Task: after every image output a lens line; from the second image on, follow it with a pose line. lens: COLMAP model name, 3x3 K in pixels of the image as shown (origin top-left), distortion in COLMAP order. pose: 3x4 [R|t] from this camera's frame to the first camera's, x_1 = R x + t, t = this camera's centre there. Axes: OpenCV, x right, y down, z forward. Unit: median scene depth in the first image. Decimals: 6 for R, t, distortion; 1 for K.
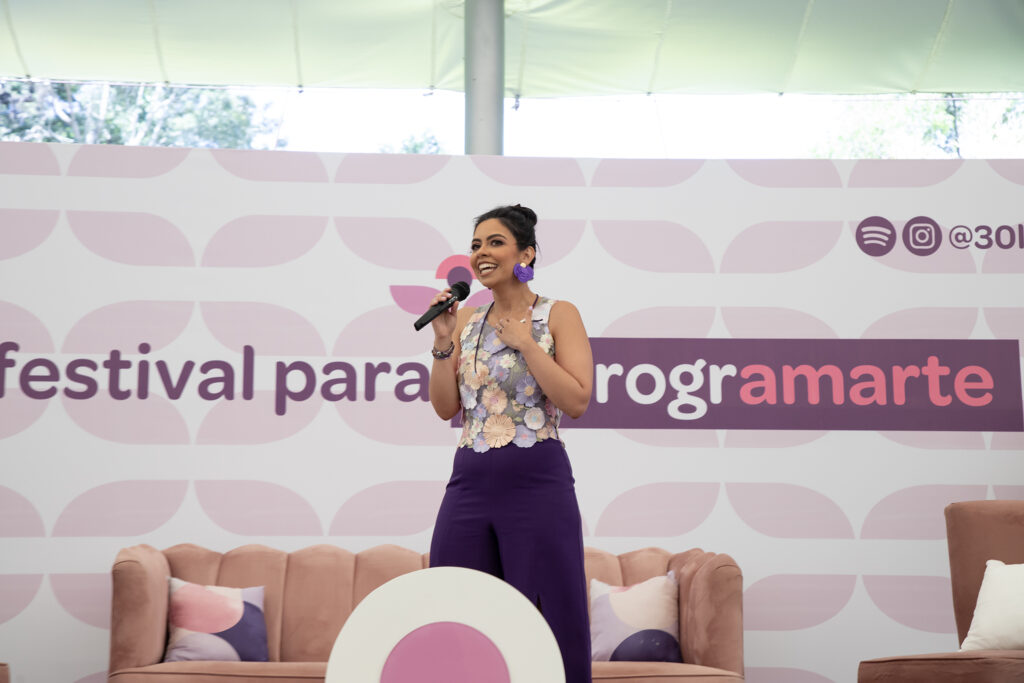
lens RADIAL K [[1982.8, 0, 506.4], [0, 1982.8, 341.6], [0, 0, 1]] dist [0.362860, 0.028426]
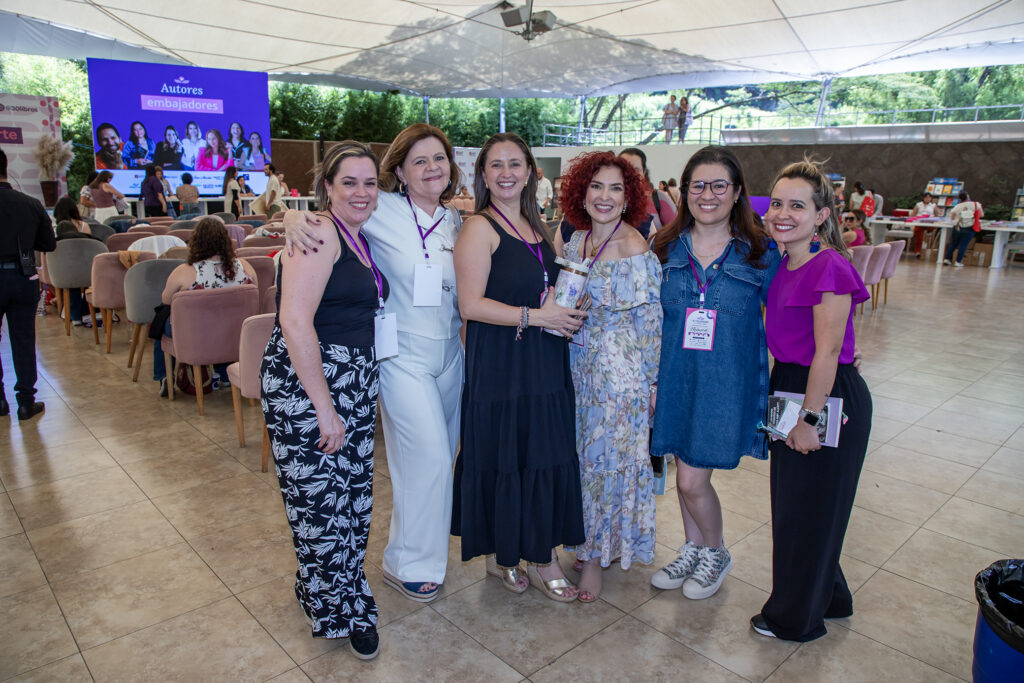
lens RADIAL K [[695.6, 0, 510.0], [0, 695.6, 334.6], [0, 0, 1]] dist [-0.057788, 0.029823]
pose [[0.759307, -0.124706, 0.638672, -0.000995], [-0.139351, 0.927536, 0.346781, -0.327279], [-0.635637, -0.352313, 0.686907, -1.468503]]
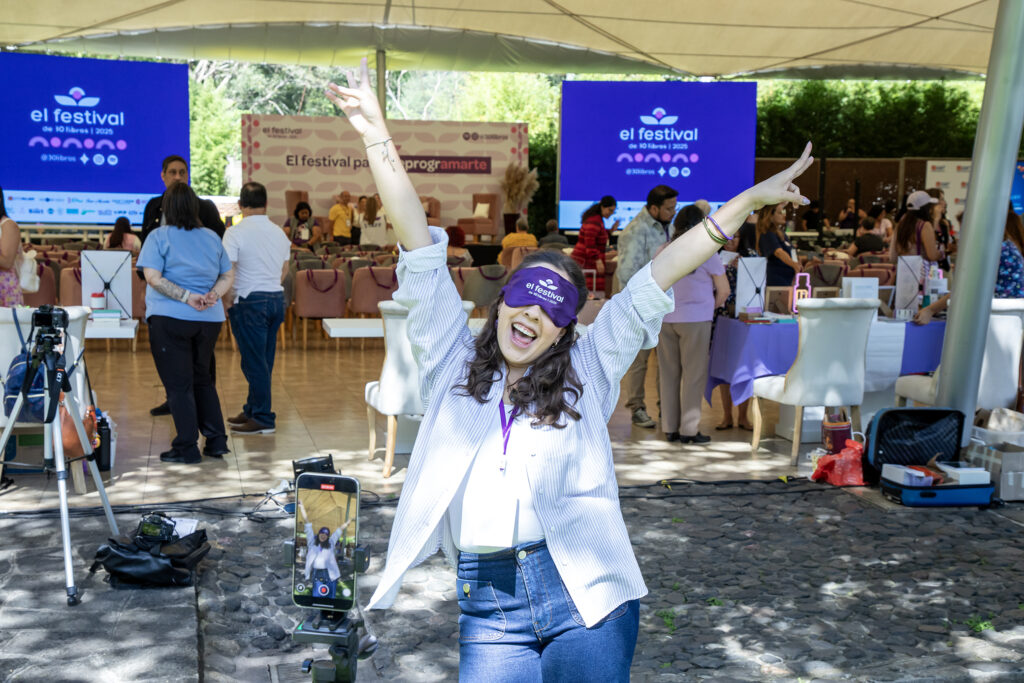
lens RADIAL K [[1453.7, 0, 512.0], [0, 1453.7, 341.5], [0, 0, 1]] dist [0.164619, 0.024884]
pose [[0.983889, -0.005777, 0.178686, -0.397389], [-0.043584, 0.961573, 0.271069, -0.593861], [-0.173385, -0.274489, 0.945829, -2.871034]]
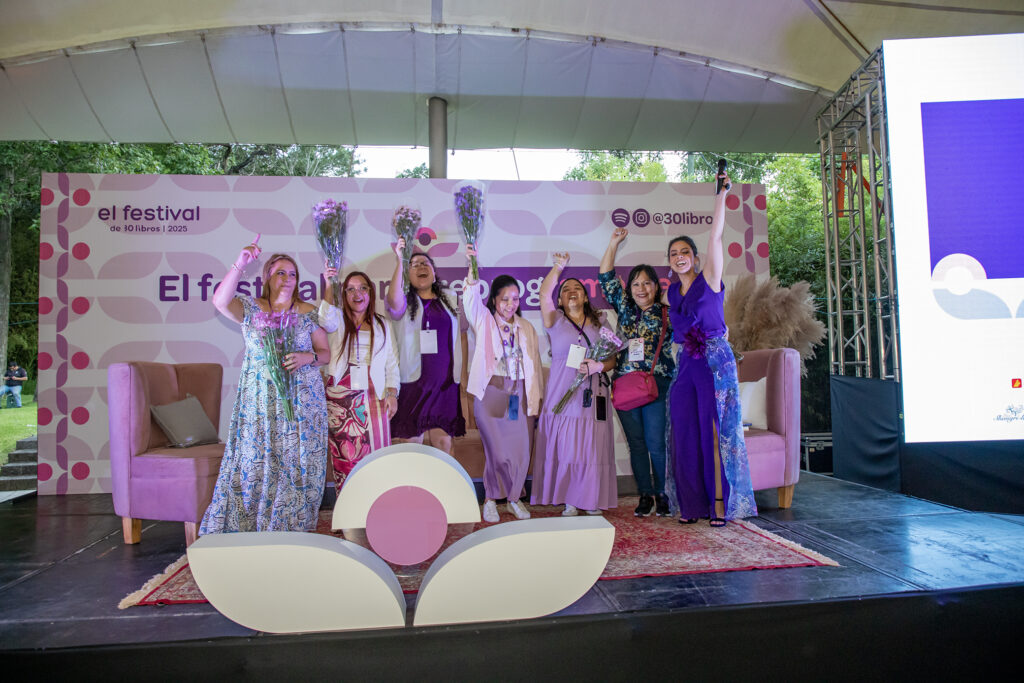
lens RADIAL K [[695.6, 0, 510.0], [0, 695.6, 334.6], [0, 0, 1]] dist [-0.057788, 0.029823]
pose [[0.996742, -0.017977, 0.078628, 0.005879], [0.007838, 0.991820, 0.127402, -0.024769], [-0.080275, -0.126370, 0.988730, 0.269046]]
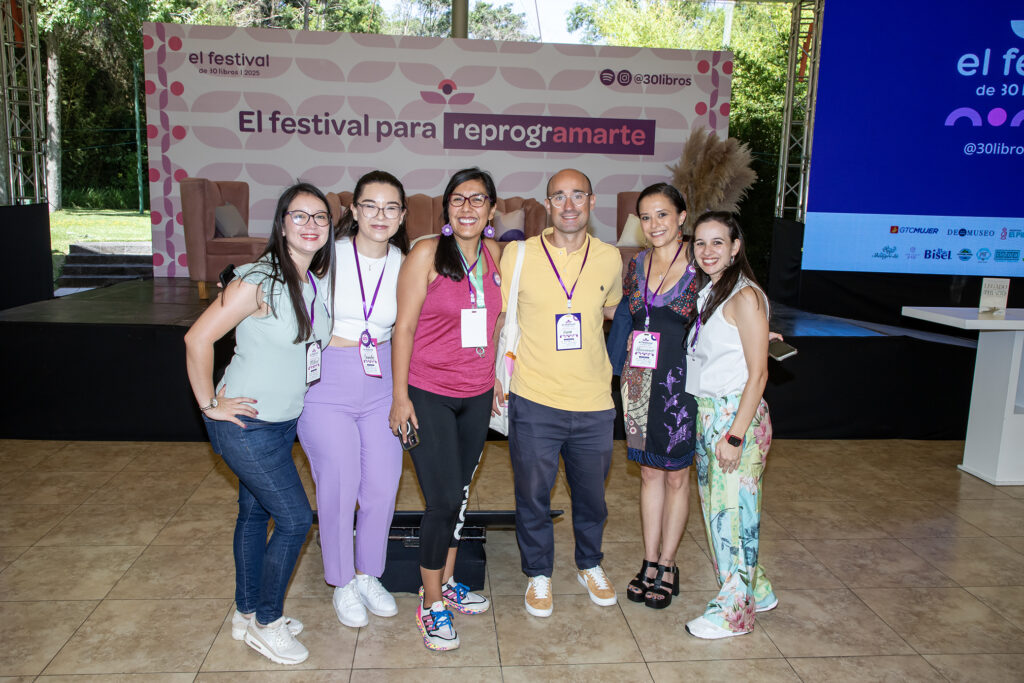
lens RADIAL K [[812.3, 0, 510.4], [0, 812.3, 344.1], [0, 0, 1]] dist [-0.042150, 0.050780]
pose [[0.998524, 0.017998, 0.051234, 0.010353], [-0.034507, 0.938793, 0.342748, -0.084695], [-0.041930, -0.344010, 0.938029, -0.103959]]
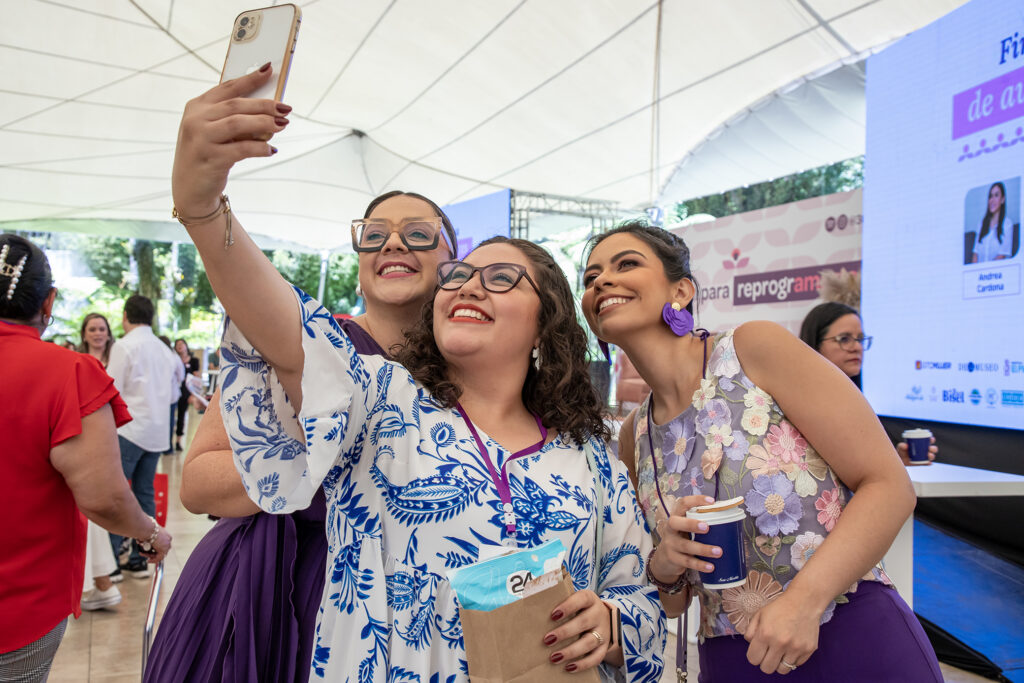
lens RADIAL K [[979.3, 0, 512.0], [0, 979.3, 341.5], [0, 0, 1]] dist [0.008543, 0.008640]
pose [[0.333808, -0.011321, -0.942573, 1.287981], [0.148126, 0.988135, 0.040590, -0.014987], [0.930930, -0.153169, 0.331525, 0.165459]]
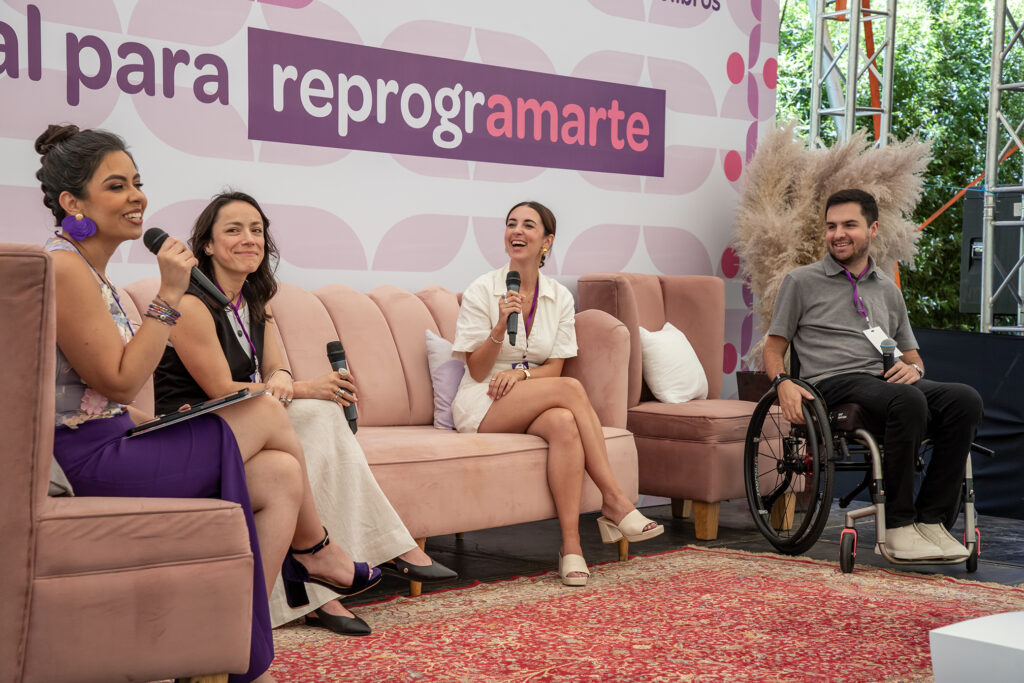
lens RADIAL K [[1799.7, 0, 512.0], [0, 1799.7, 341.5], [0, 0, 1]] dist [0.278827, 0.209745]
pose [[0.715061, -0.006189, 0.699035, -0.485503], [-0.142965, 0.977531, 0.154898, -0.008131], [-0.684287, -0.210699, 0.698110, 0.365268]]
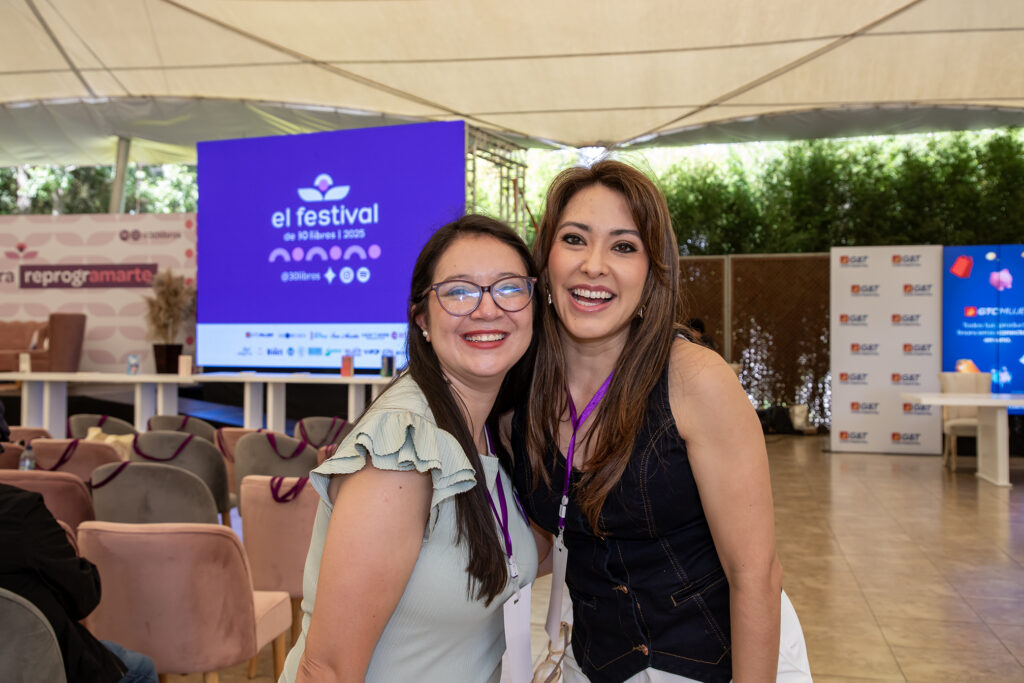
lens RADIAL K [[1102.2, 0, 512.0], [0, 1102.2, 341.5], [0, 0, 1]] dist [0.076043, 0.030624]
pose [[0.967992, 0.002232, -0.250969, 1.429031], [0.044085, 0.982901, 0.178778, -0.200925], [0.247077, -0.184120, 0.951343, -0.836320]]
